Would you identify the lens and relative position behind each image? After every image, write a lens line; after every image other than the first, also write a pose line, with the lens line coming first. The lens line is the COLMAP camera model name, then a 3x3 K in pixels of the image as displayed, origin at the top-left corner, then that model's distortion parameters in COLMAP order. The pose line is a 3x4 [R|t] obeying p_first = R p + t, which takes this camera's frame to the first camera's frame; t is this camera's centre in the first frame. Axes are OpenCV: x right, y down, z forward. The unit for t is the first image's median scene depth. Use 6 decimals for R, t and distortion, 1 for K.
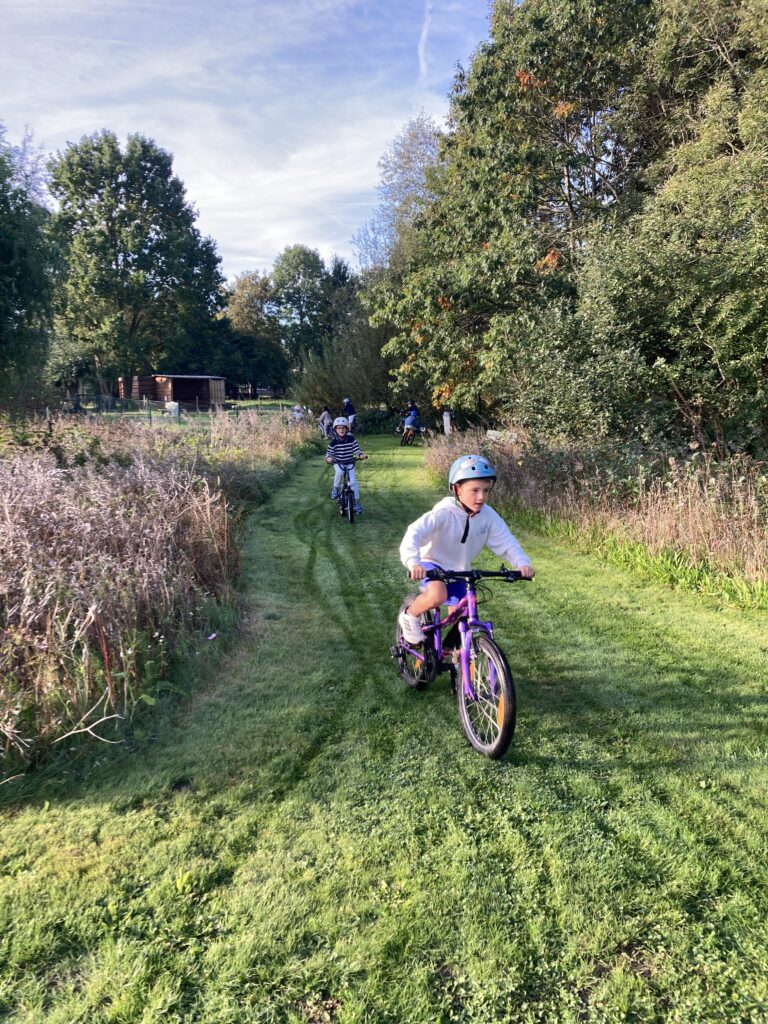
lens RADIAL K [[836.9, 0, 384.0], [0, 836.9, 512.0], [0, 0, 1]] dist [0.019884, -0.019625]
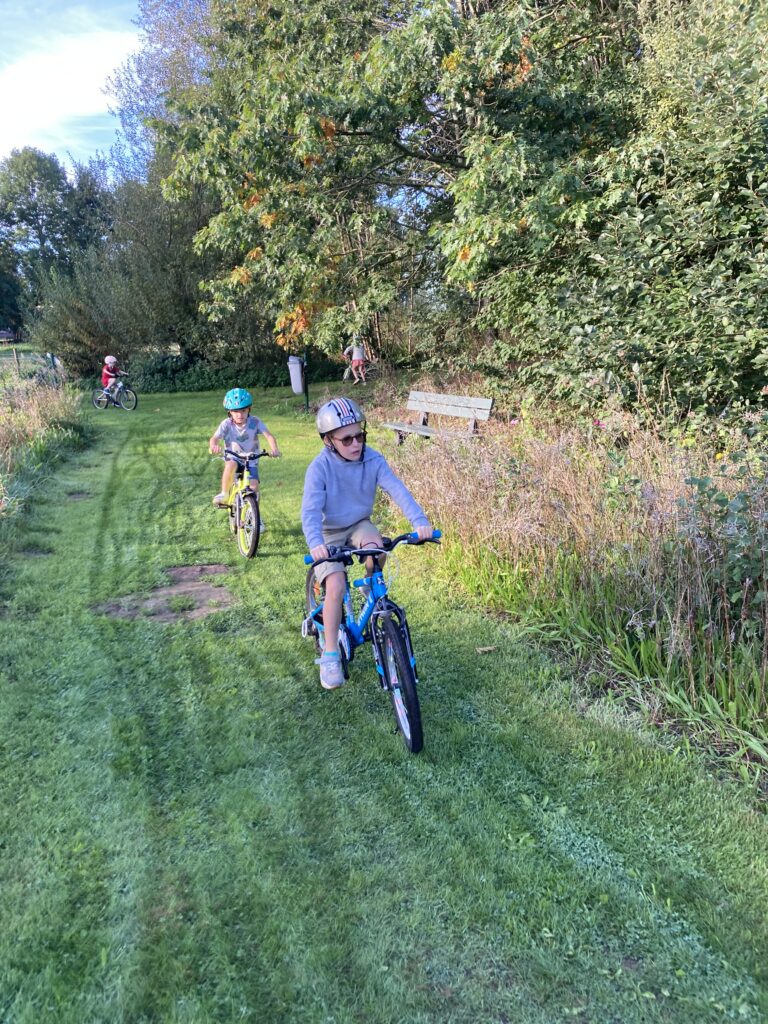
lens RADIAL K [[846.4, 0, 385.0], [0, 846.4, 488.0], [0, 0, 1]] dist [0.016865, 0.008916]
pose [[0.963140, -0.074606, 0.258448, -0.016140], [0.063606, 0.996688, 0.050673, -0.026063], [-0.261373, -0.032367, 0.964695, 0.201920]]
